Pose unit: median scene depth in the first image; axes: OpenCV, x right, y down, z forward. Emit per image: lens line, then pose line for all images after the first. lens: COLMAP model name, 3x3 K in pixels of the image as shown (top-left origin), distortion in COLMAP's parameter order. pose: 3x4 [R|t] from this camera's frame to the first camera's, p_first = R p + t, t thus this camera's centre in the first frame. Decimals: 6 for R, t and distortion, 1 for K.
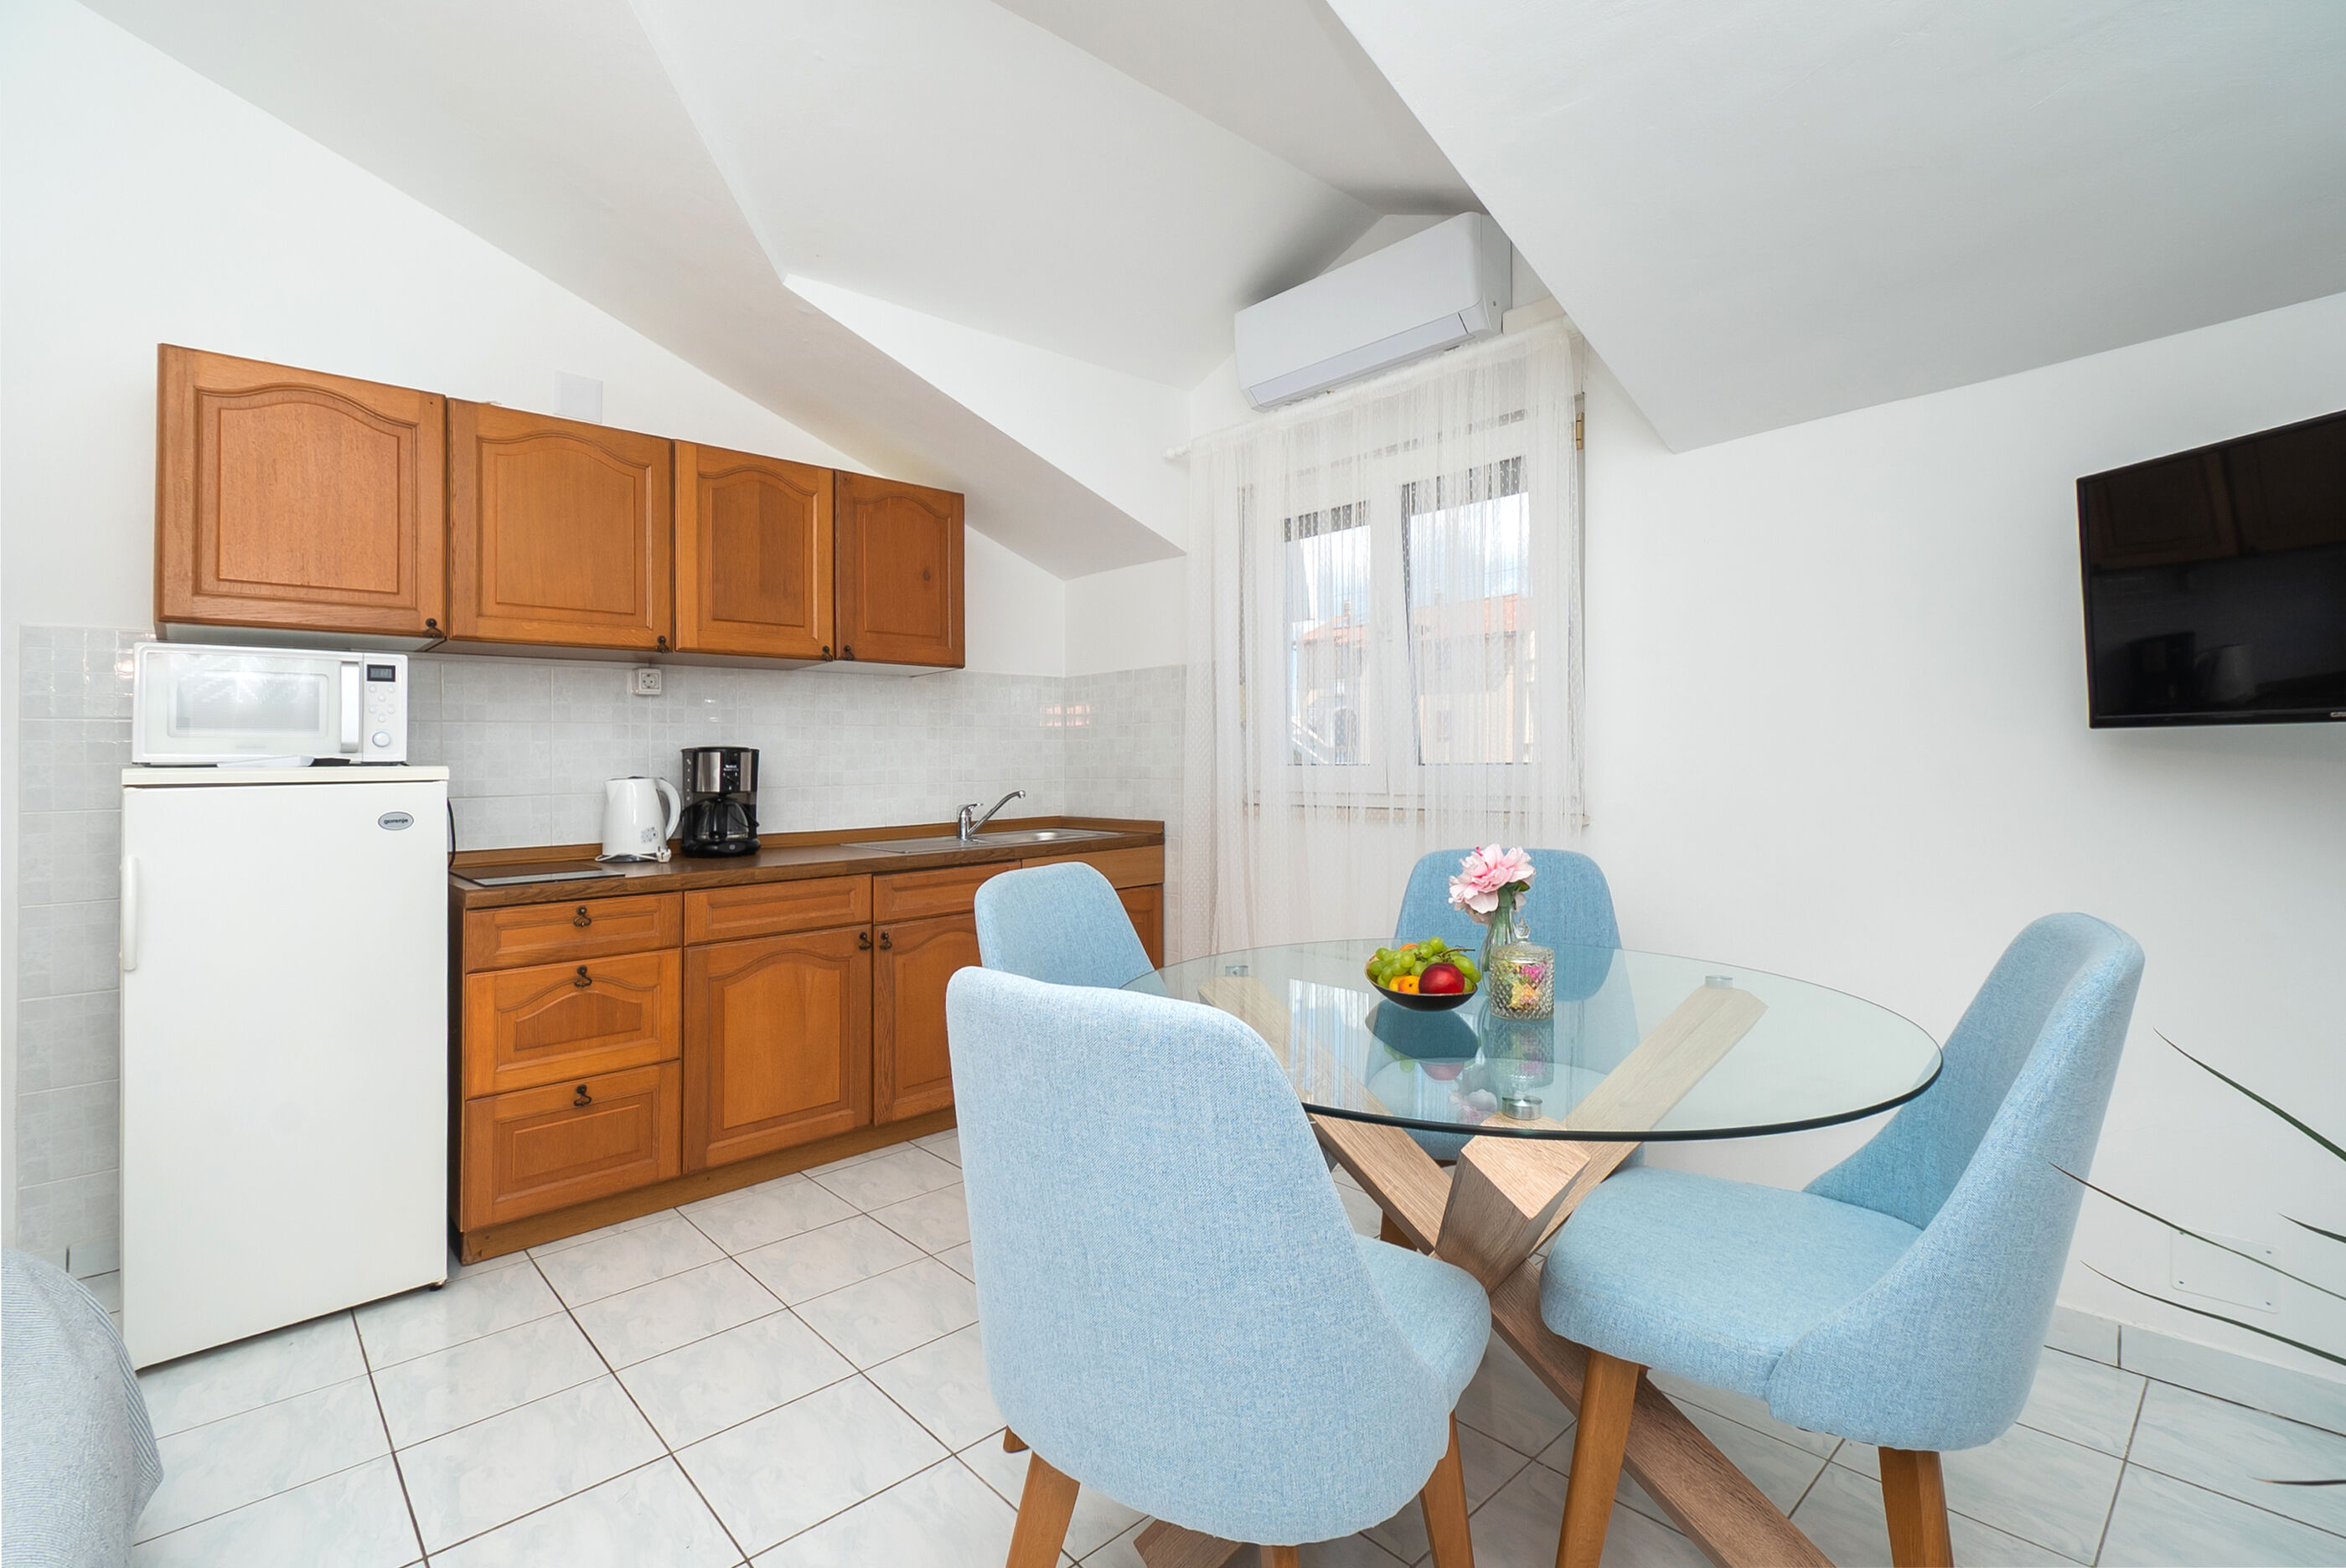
lens RADIAL K [[1042.5, 0, 1173.3], [0, 1042.5, 753.0], [0, 0, 1]] dist [0.000737, -0.005321]
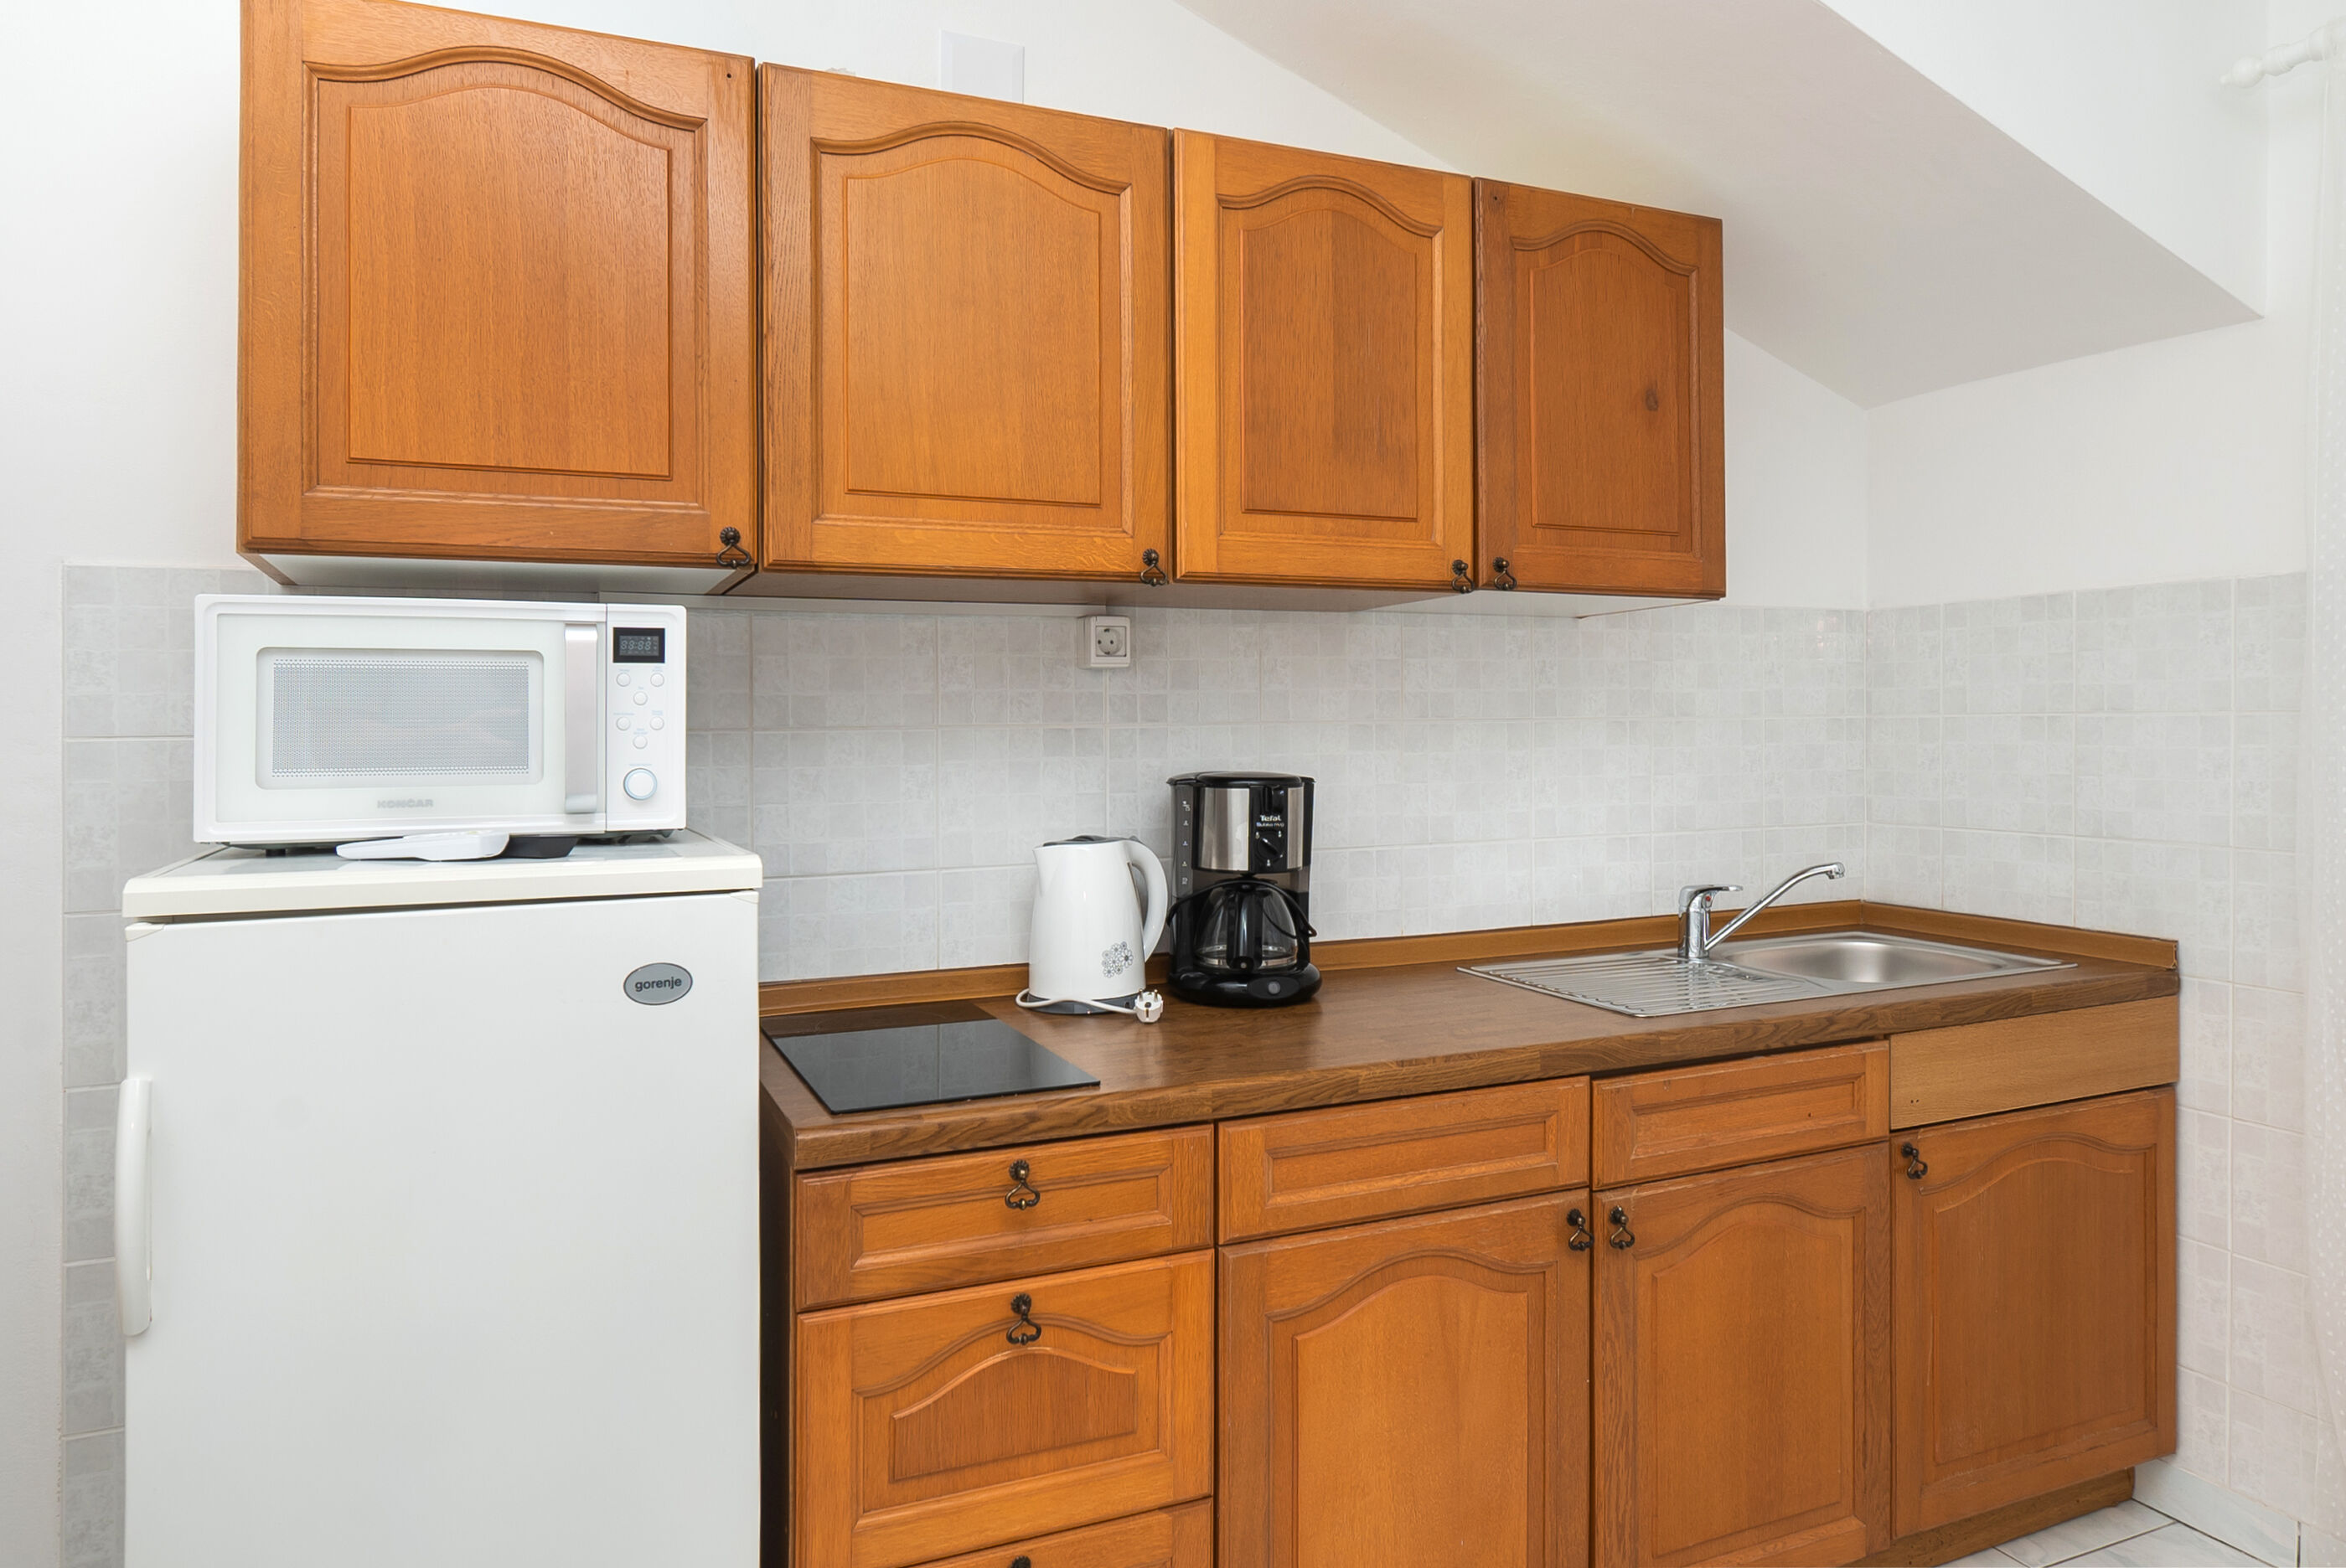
lens RADIAL K [[1526.9, 0, 1218.7], [0, 1526.9, 729.8], [0, 0, 1]] dist [-0.001876, -0.008941]
pose [[0.948784, 0.002901, -0.315911, -0.239749], [0.000683, 0.999937, 0.011232, -0.037736], [0.315923, -0.010873, 0.948722, 0.349237]]
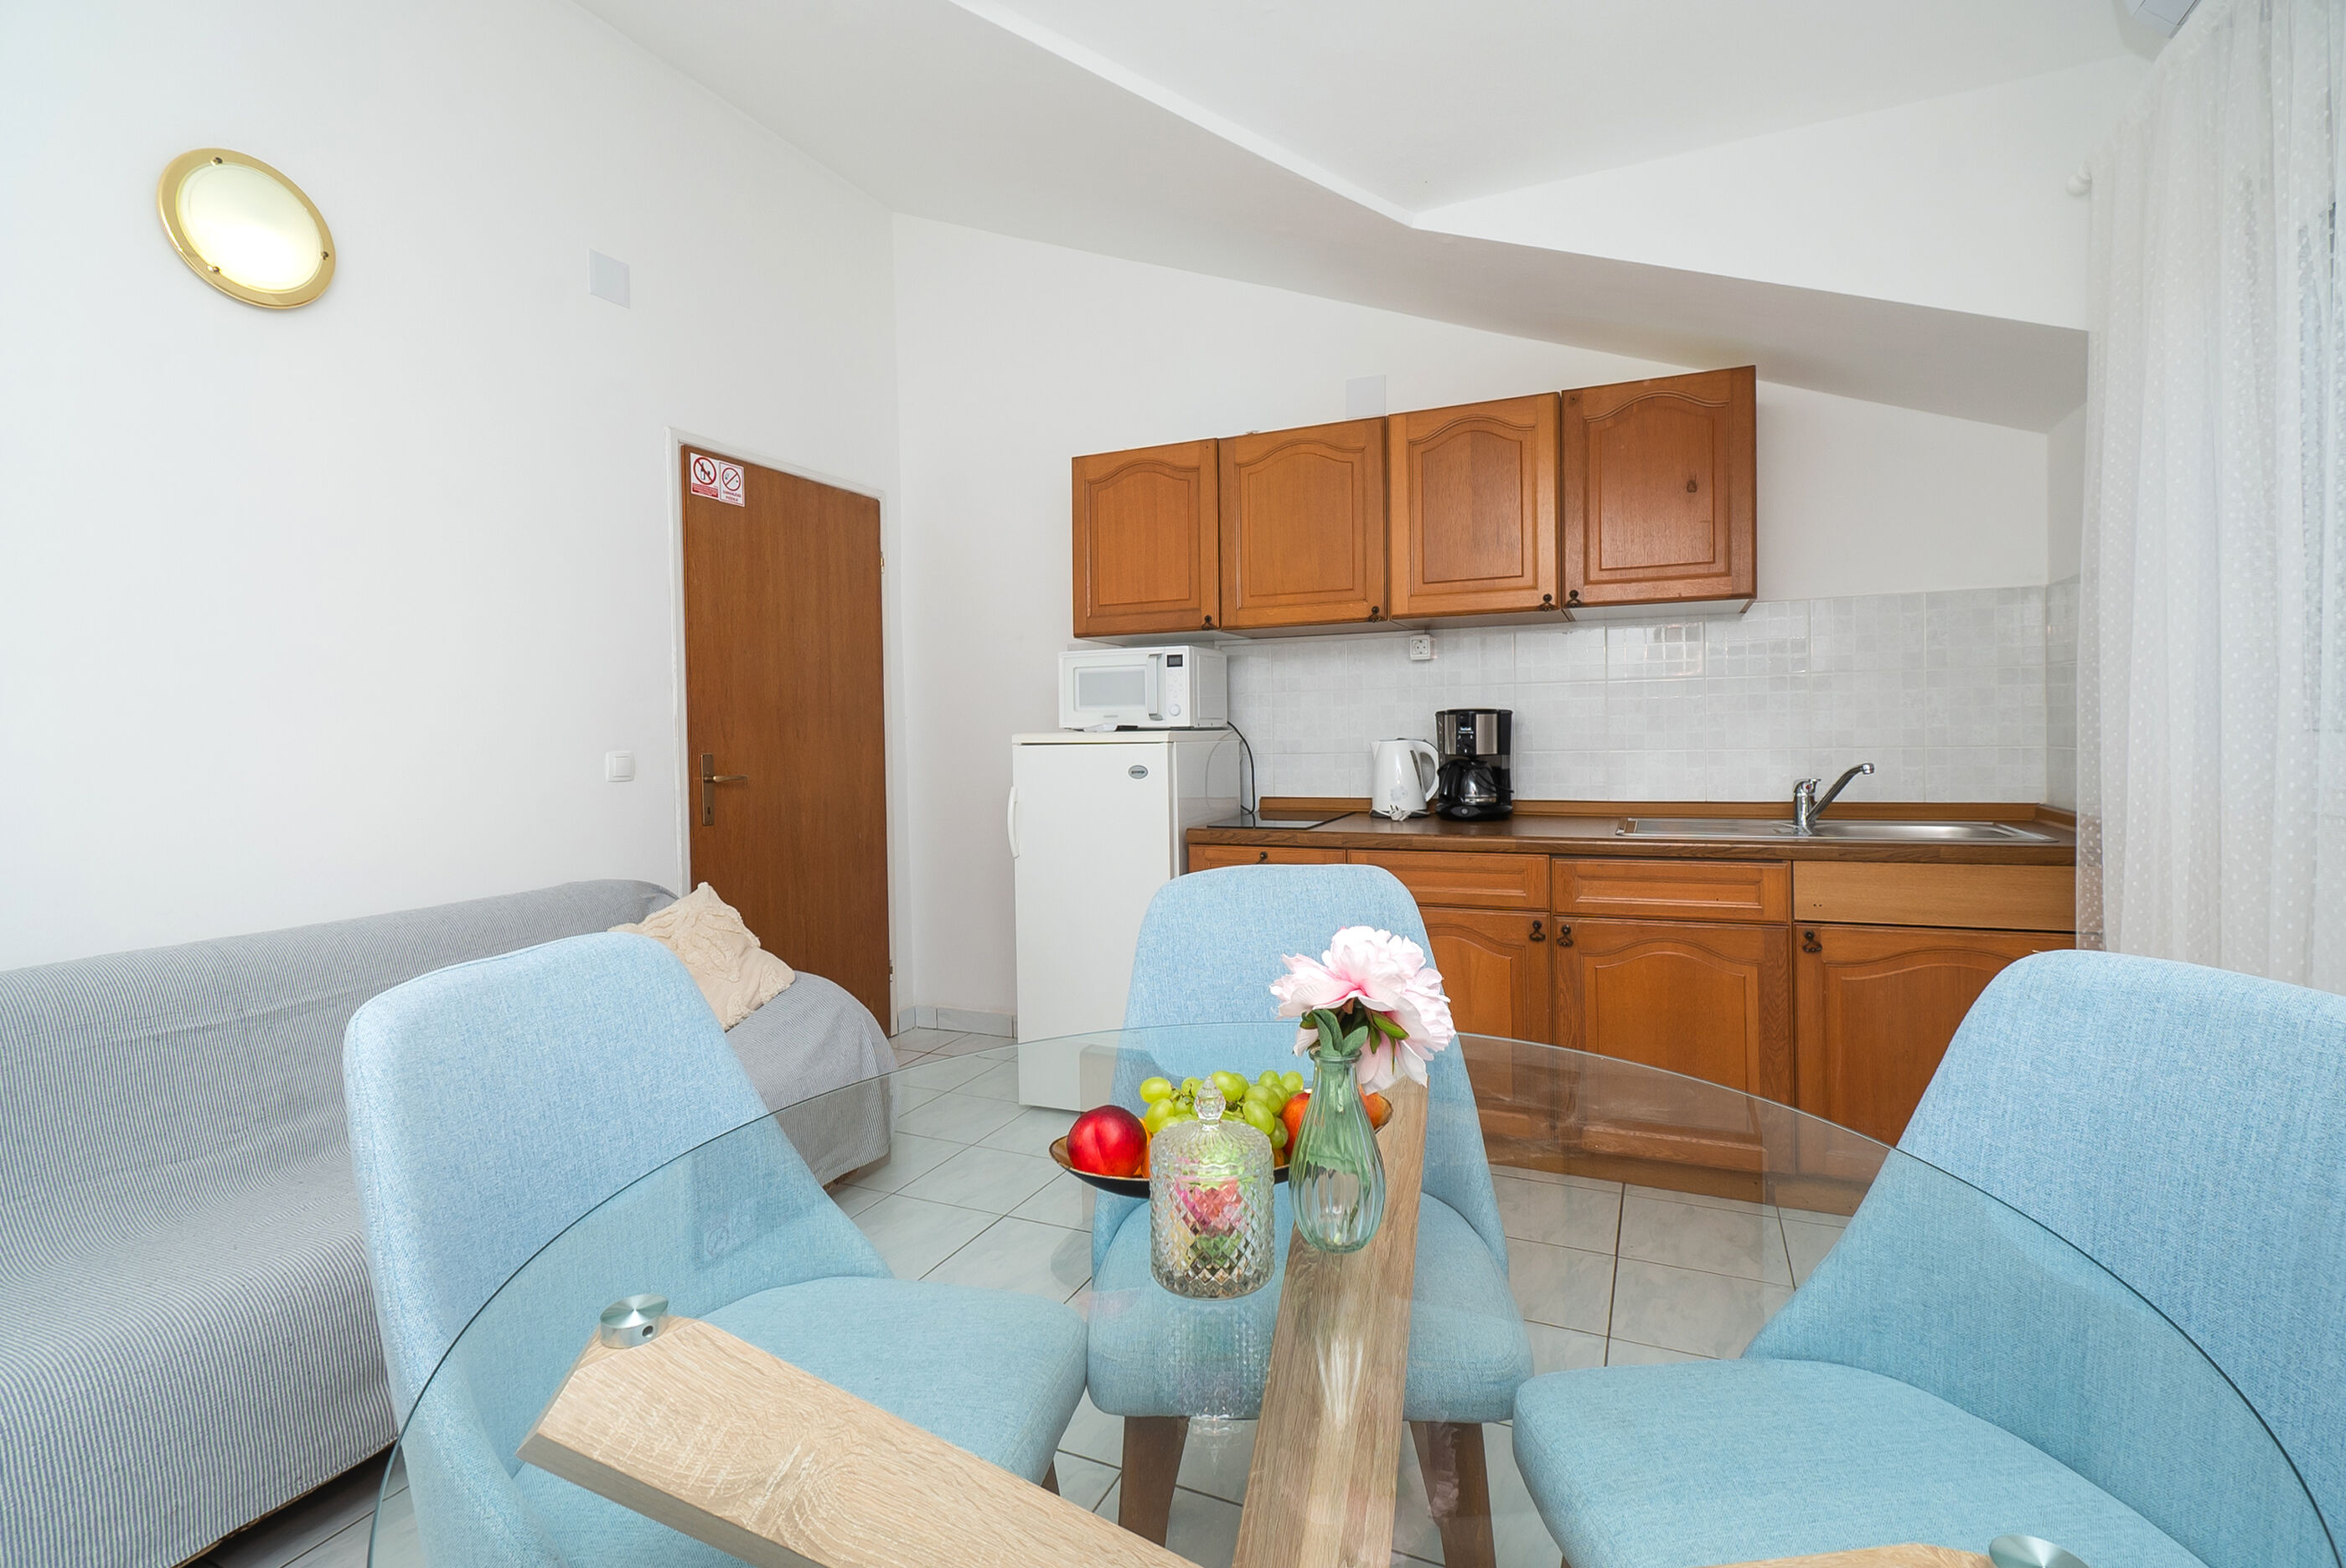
lens RADIAL K [[1042.5, 0, 1169.4], [0, 1042.5, 718.8], [0, 0, 1]] dist [0.000737, -0.005321]
pose [[0.402988, -0.005763, -0.915187, 0.381970], [0.018523, 0.999827, 0.001861, -0.004134], [0.915018, -0.017702, 0.403025, 0.374684]]
